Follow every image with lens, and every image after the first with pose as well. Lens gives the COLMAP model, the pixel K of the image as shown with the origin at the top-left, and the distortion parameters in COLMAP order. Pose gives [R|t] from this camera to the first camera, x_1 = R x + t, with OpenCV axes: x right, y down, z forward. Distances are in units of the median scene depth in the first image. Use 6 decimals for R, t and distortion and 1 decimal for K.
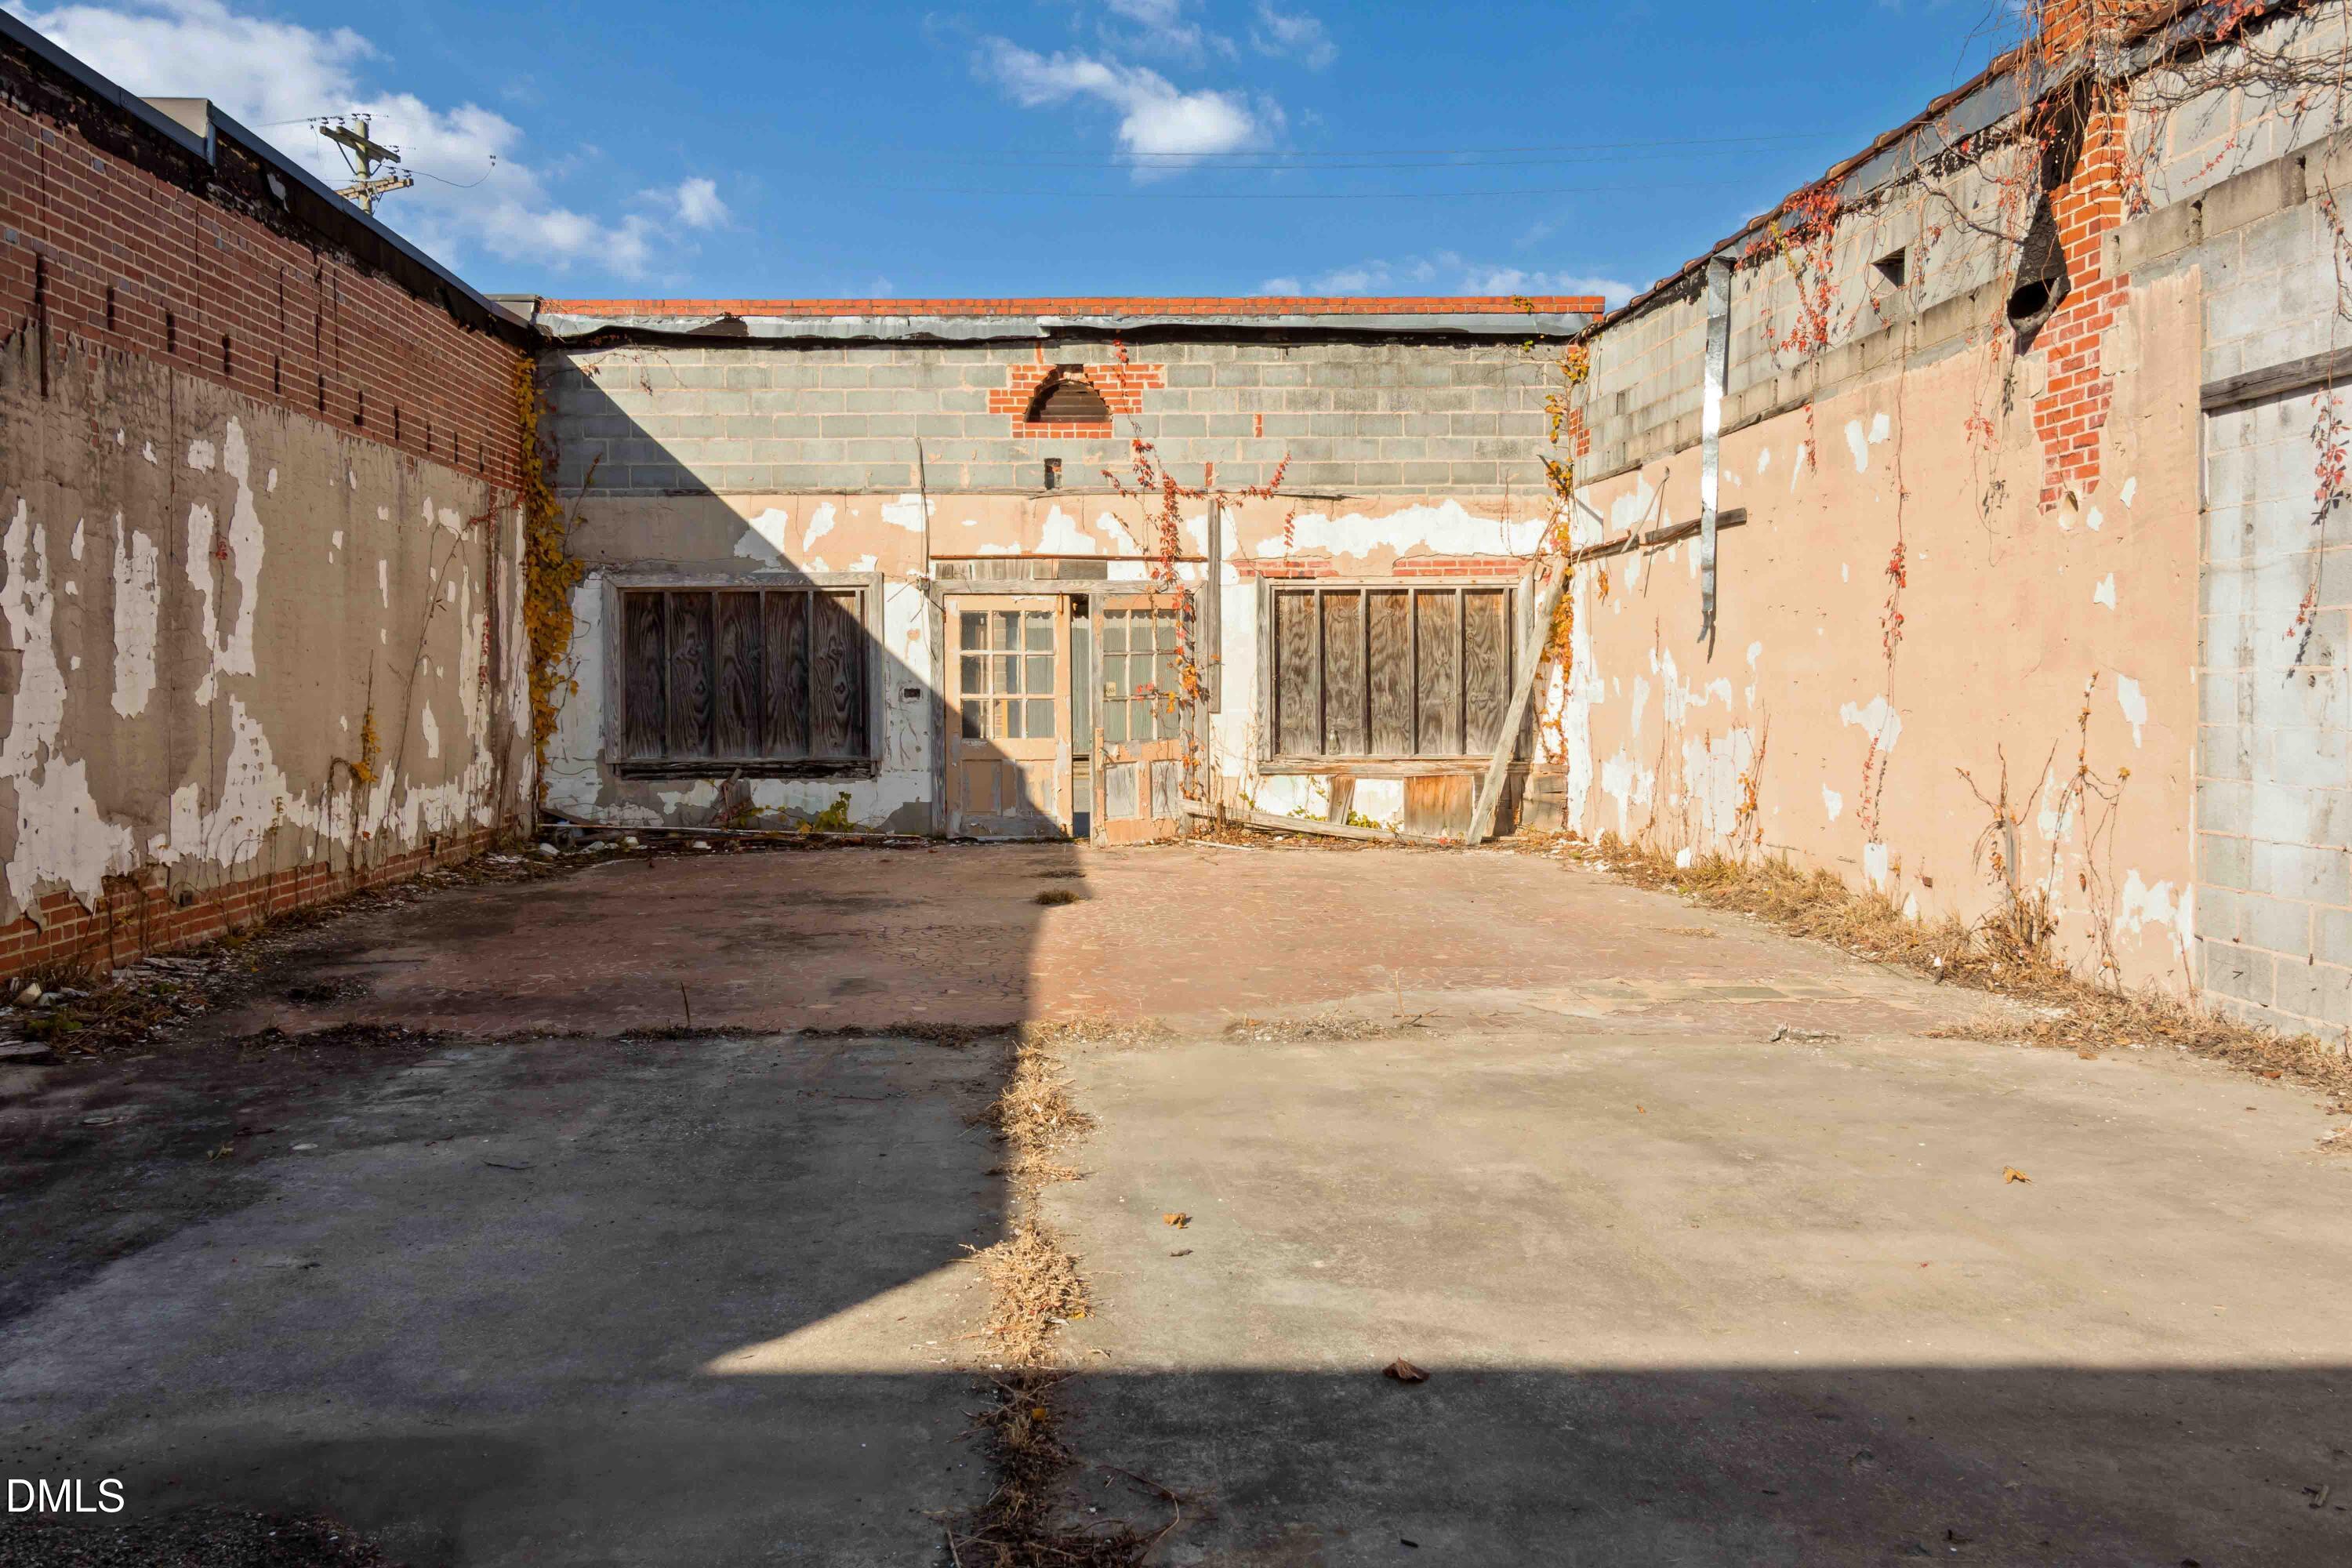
lens RADIAL K [[1991.1, 0, 1172.1], [0, 1991.1, 777.9], [0, 0, 1]] dist [-0.000094, -0.004233]
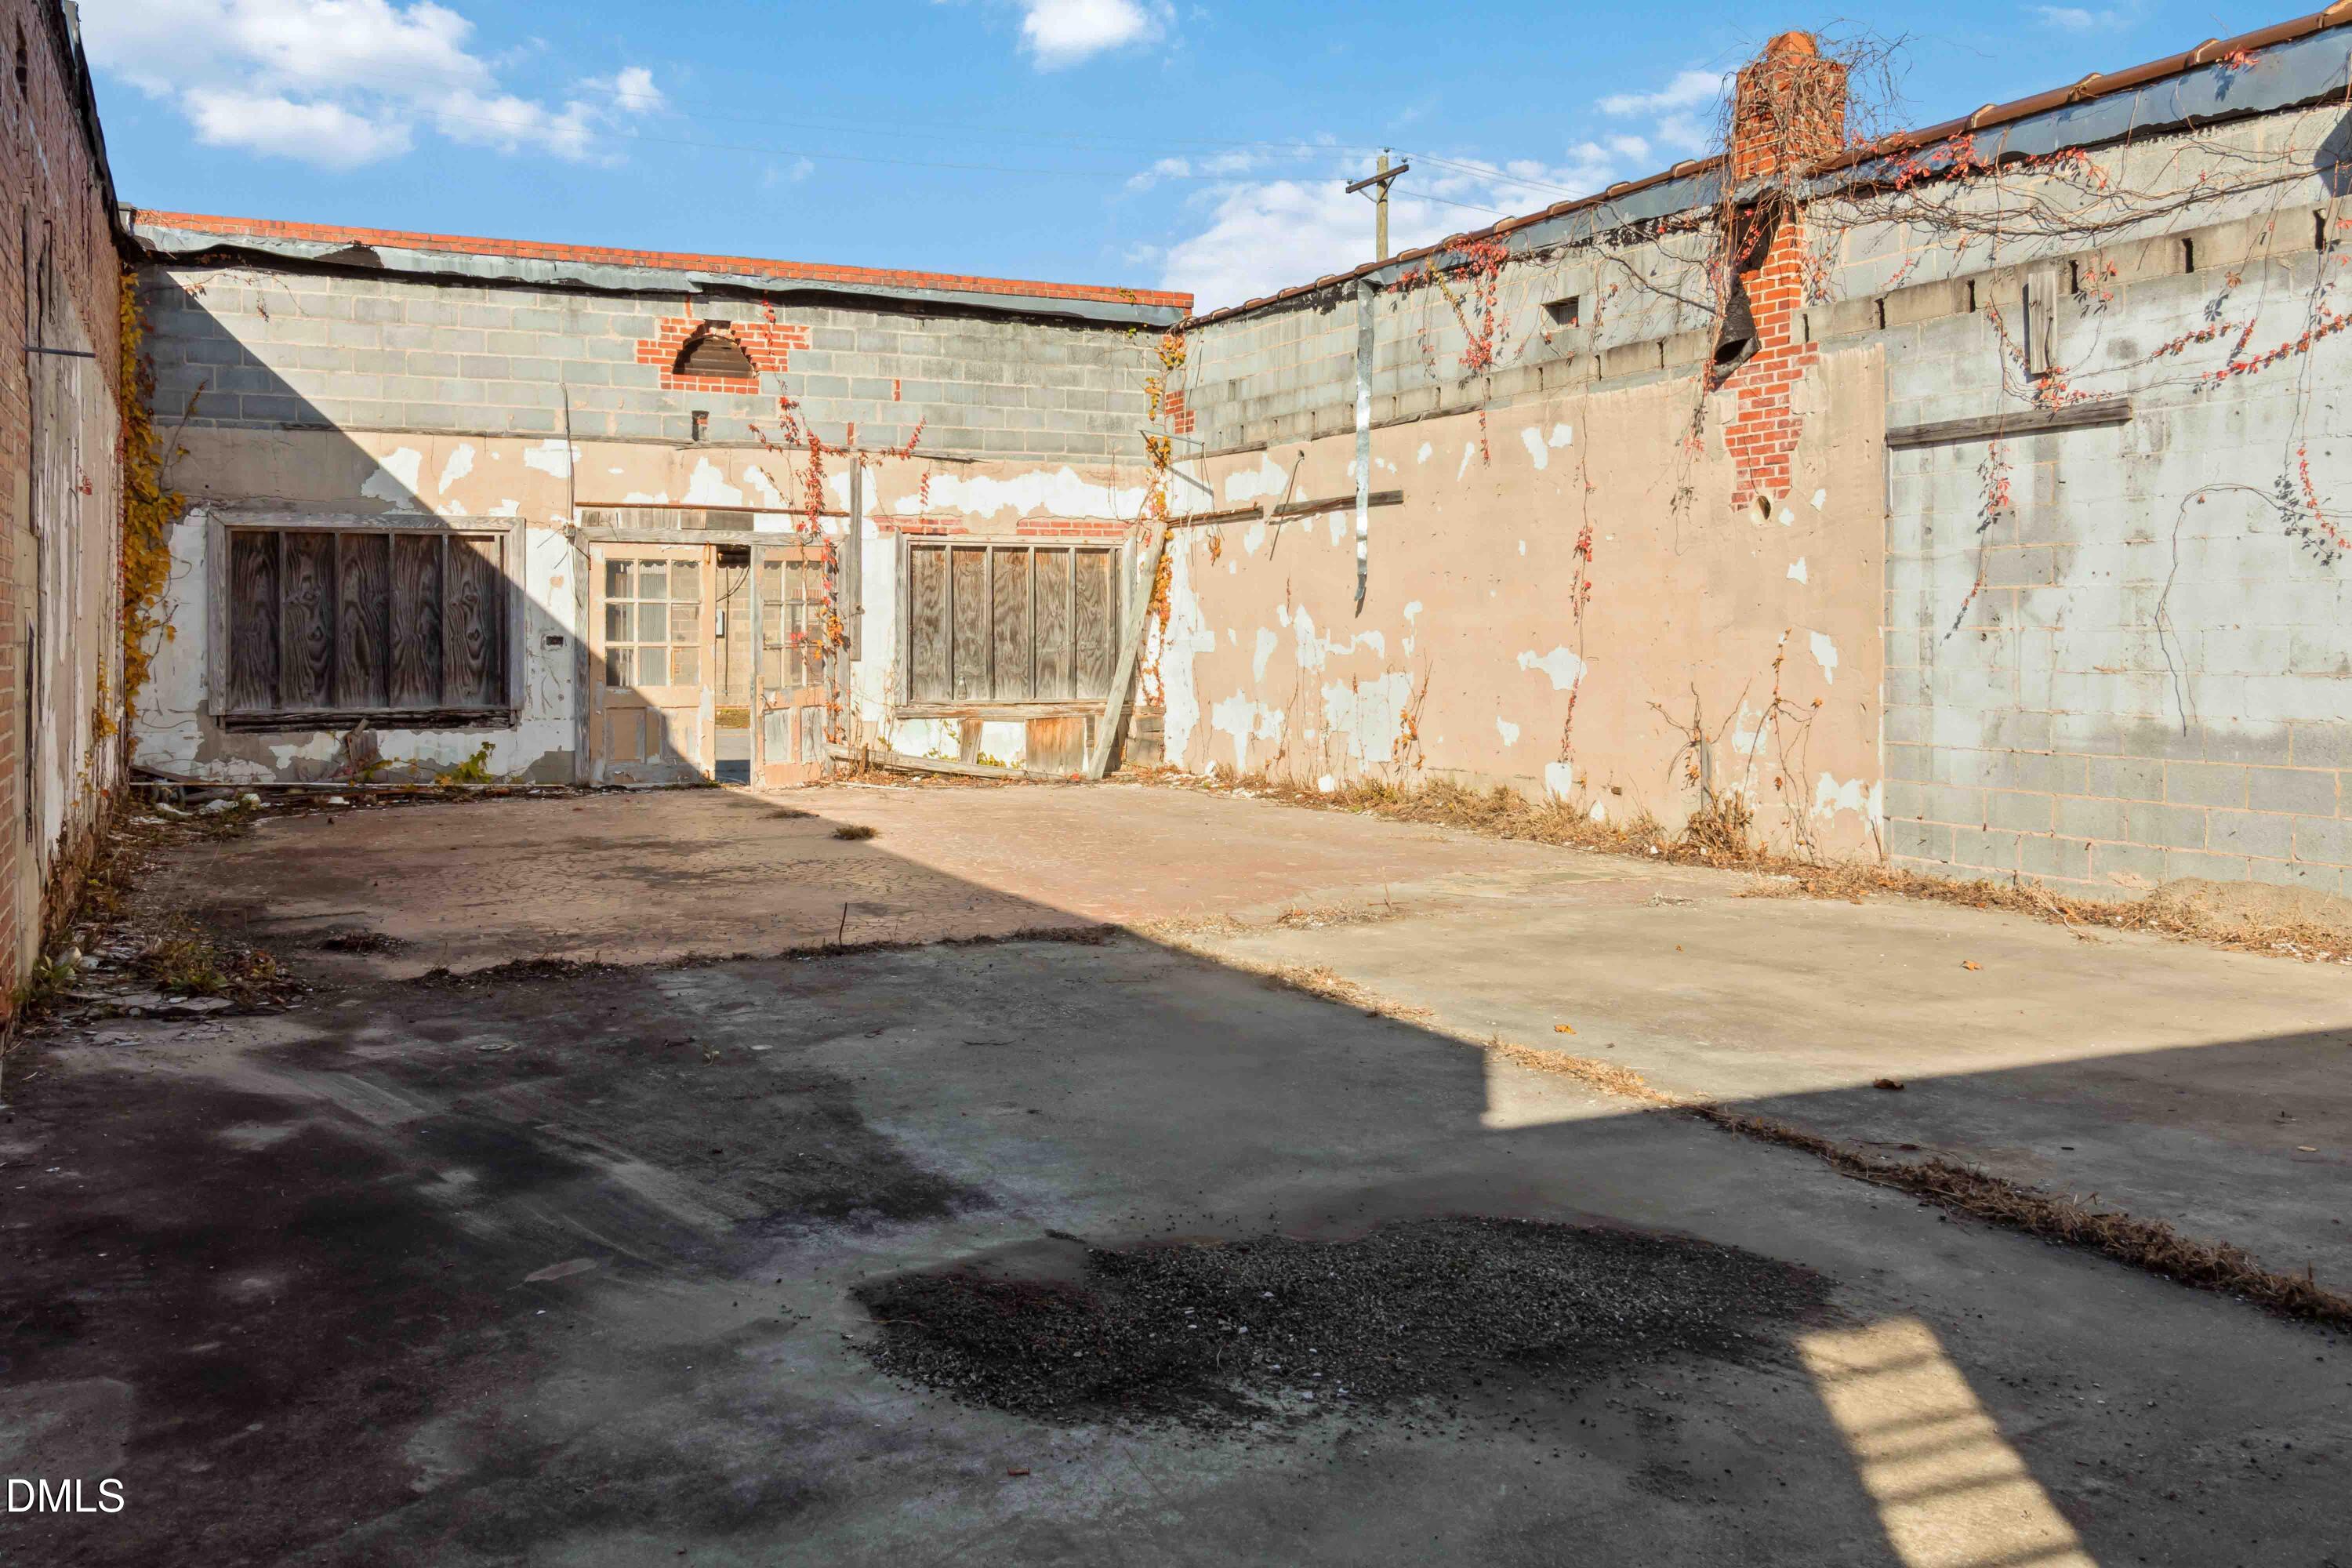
lens RADIAL K [[1991.1, 0, 1286.2], [0, 1991.1, 686.1], [0, 0, 1]] dist [-0.000094, -0.004233]
pose [[0.904481, -0.005813, 0.426474, -0.228151], [0.014615, 0.999742, -0.017368, 0.002454], [-0.426263, 0.021942, 0.904333, -0.047032]]
